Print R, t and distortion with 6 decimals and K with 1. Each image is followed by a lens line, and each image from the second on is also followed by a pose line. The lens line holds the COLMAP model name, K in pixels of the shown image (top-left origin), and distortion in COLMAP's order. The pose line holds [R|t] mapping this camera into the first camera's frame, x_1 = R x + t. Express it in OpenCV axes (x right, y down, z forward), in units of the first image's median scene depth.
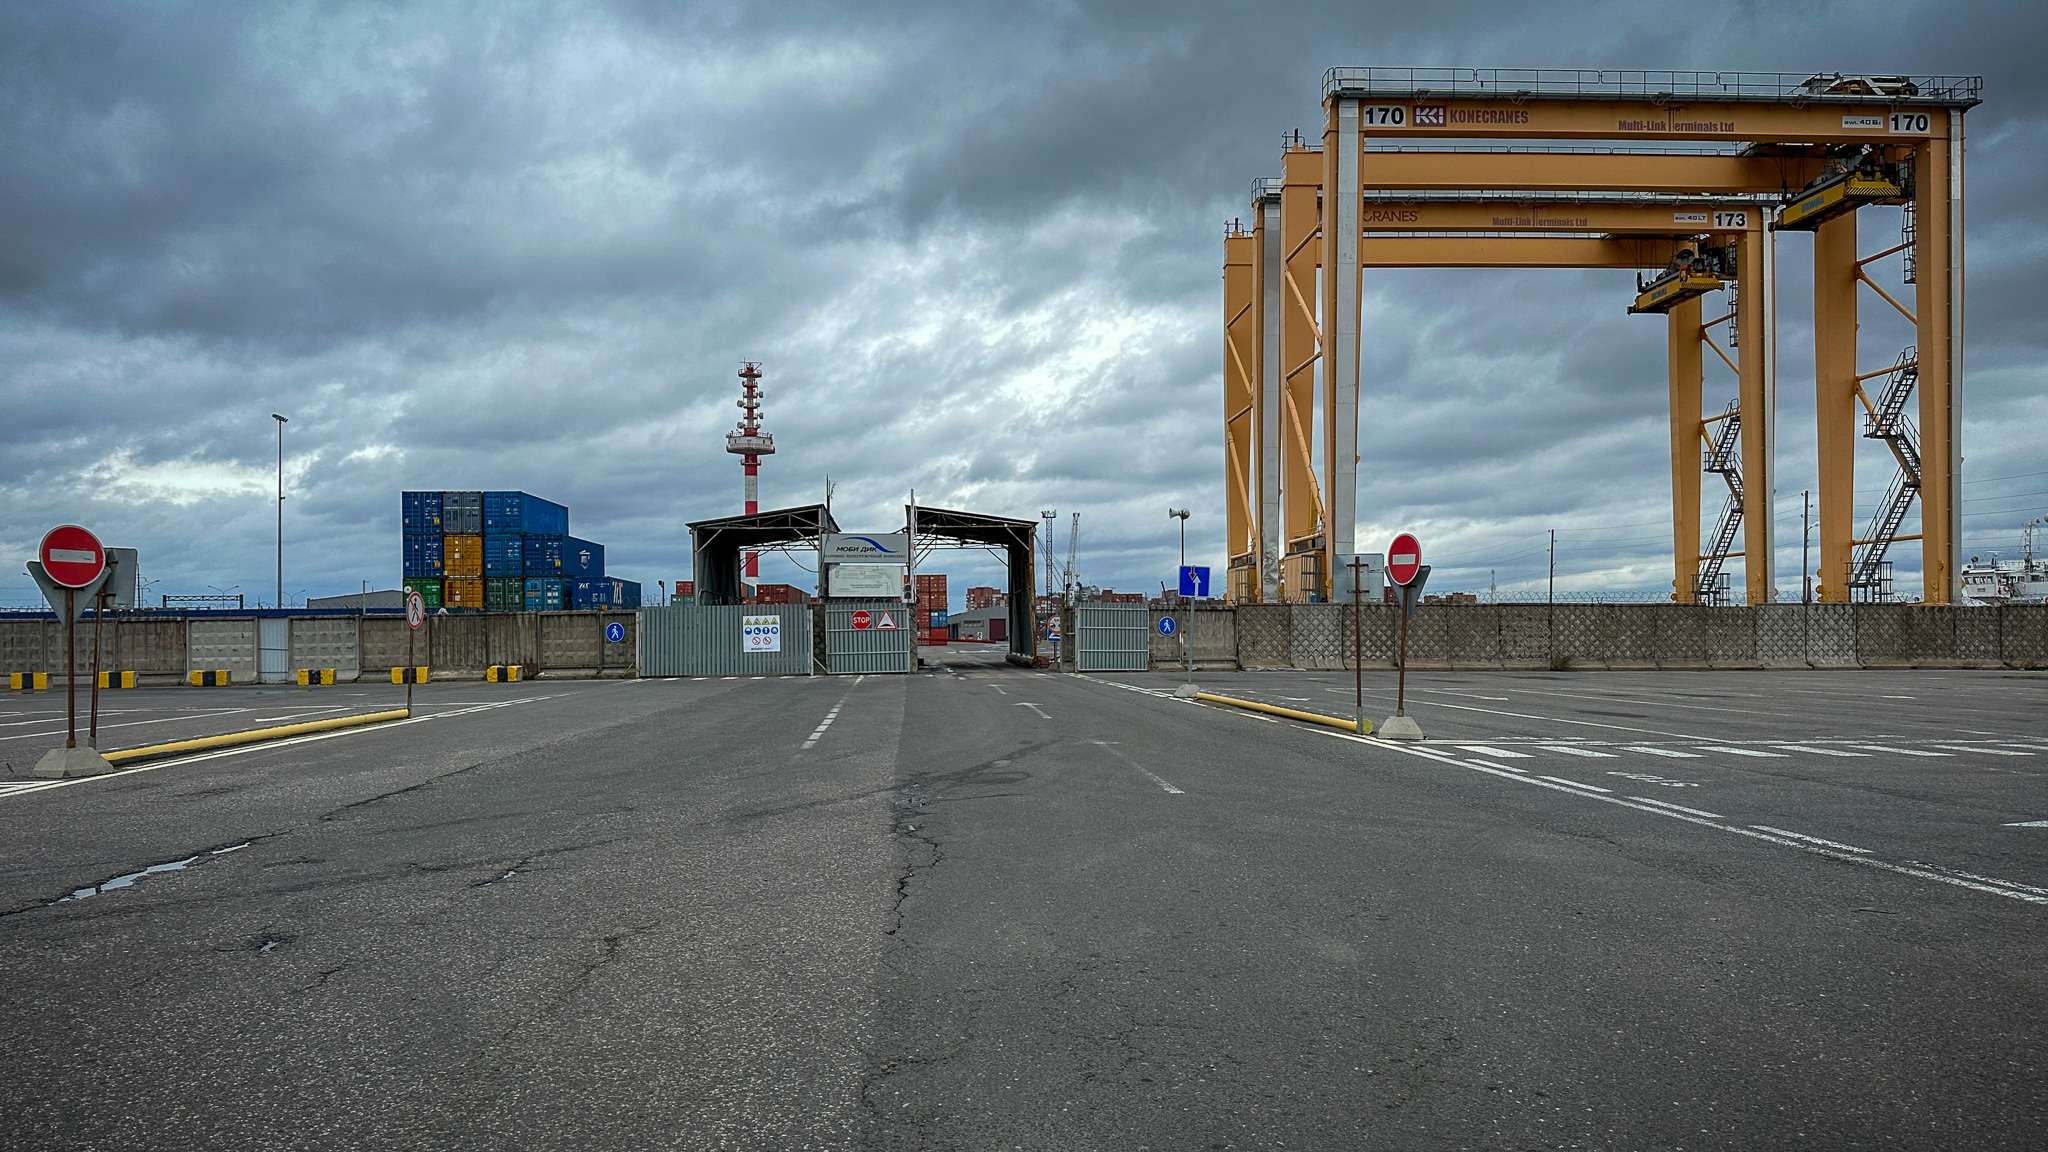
lens RADIAL K [[1488.3, 0, 1011.5], [0, 1488.3, 551.5], [0, 0, 1]] dist [0.004237, -0.001543]
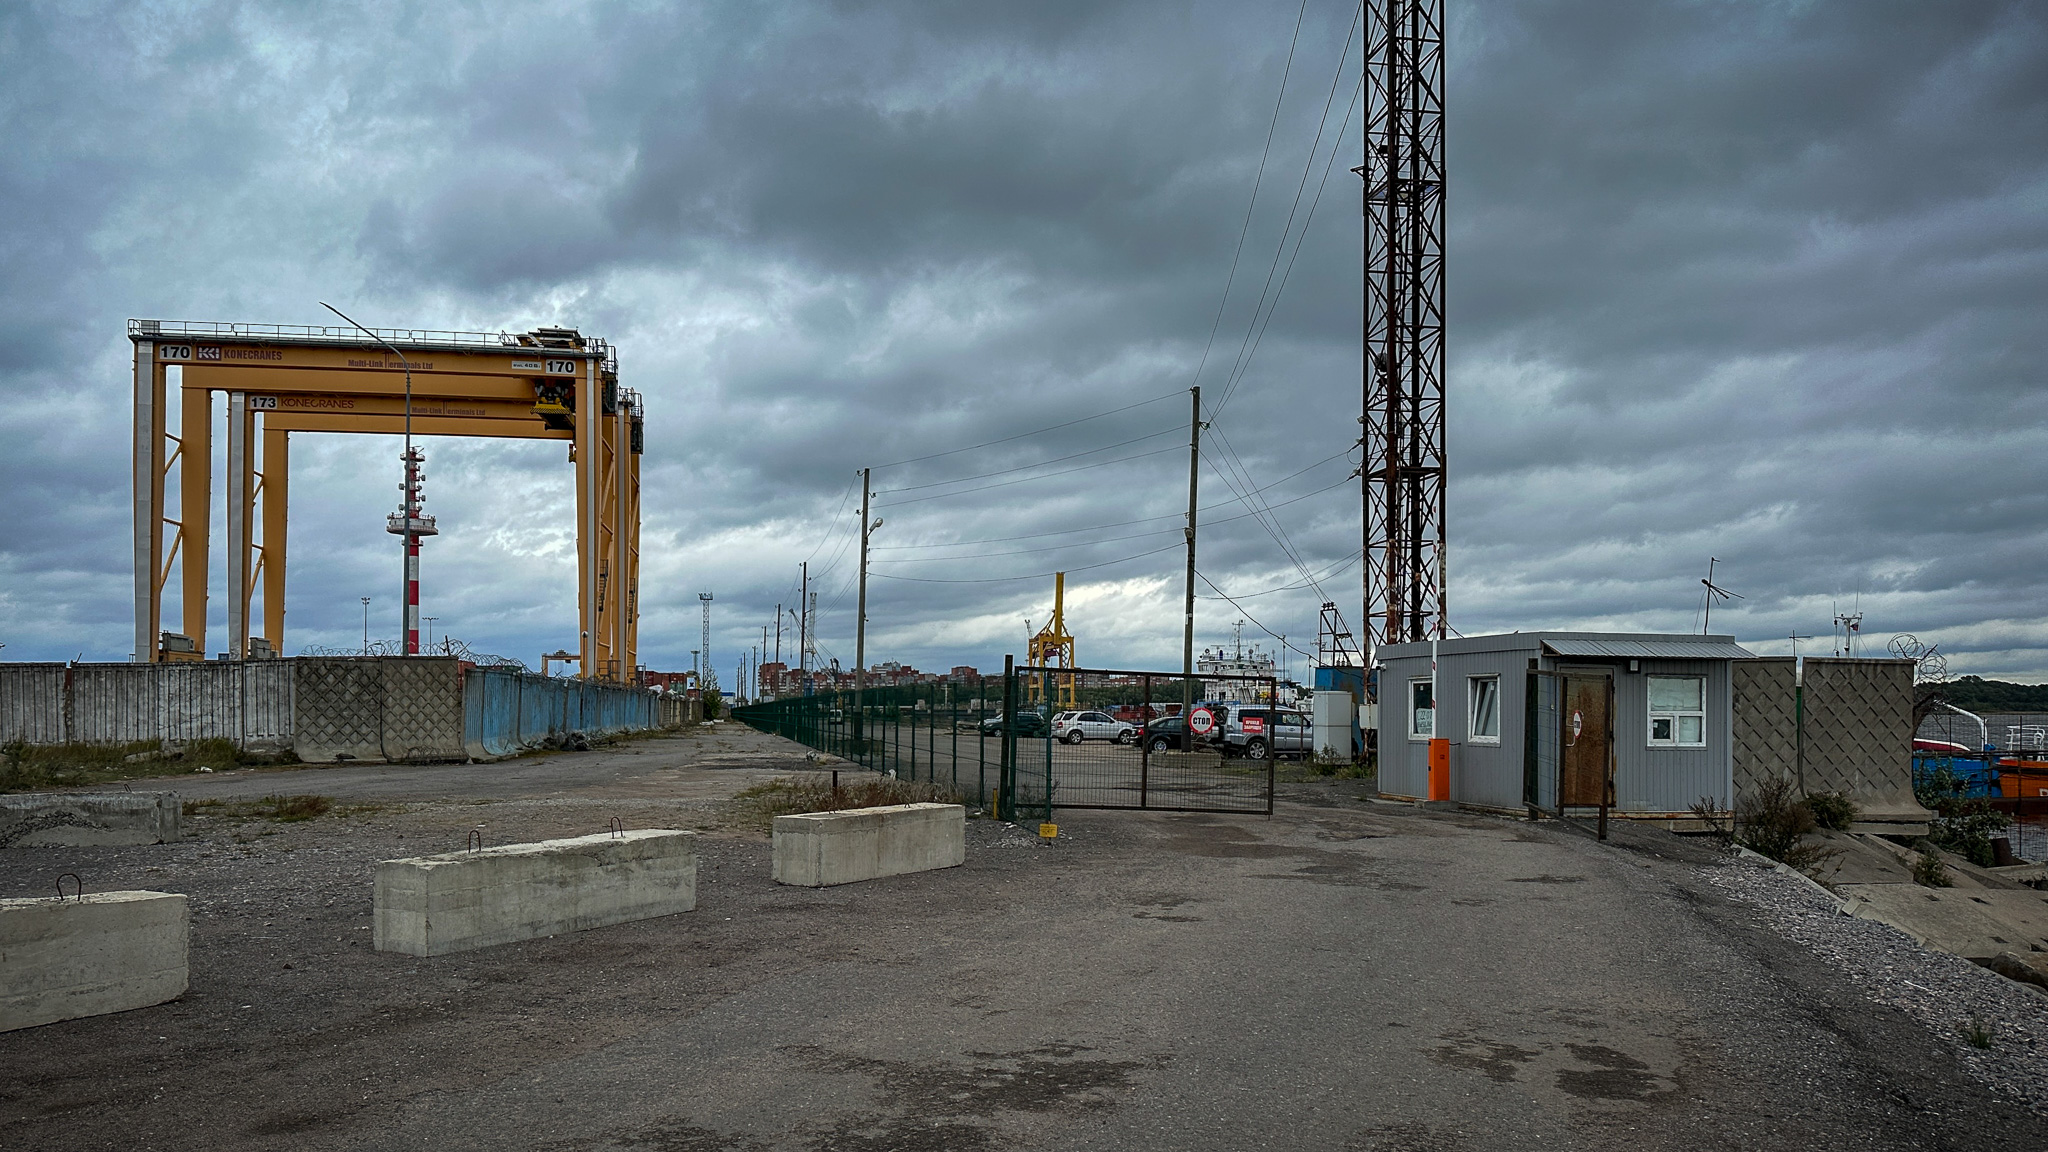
lens RADIAL K [[1488.3, 0, 1011.5], [0, 1488.3, 551.5], [0, 0, 1]] dist [0.004237, -0.001543]
pose [[0.993870, 0.020871, 0.108570, 1.040855], [-0.015084, 0.998435, -0.053853, -0.036102], [-0.109524, 0.051885, 0.992629, -0.596427]]
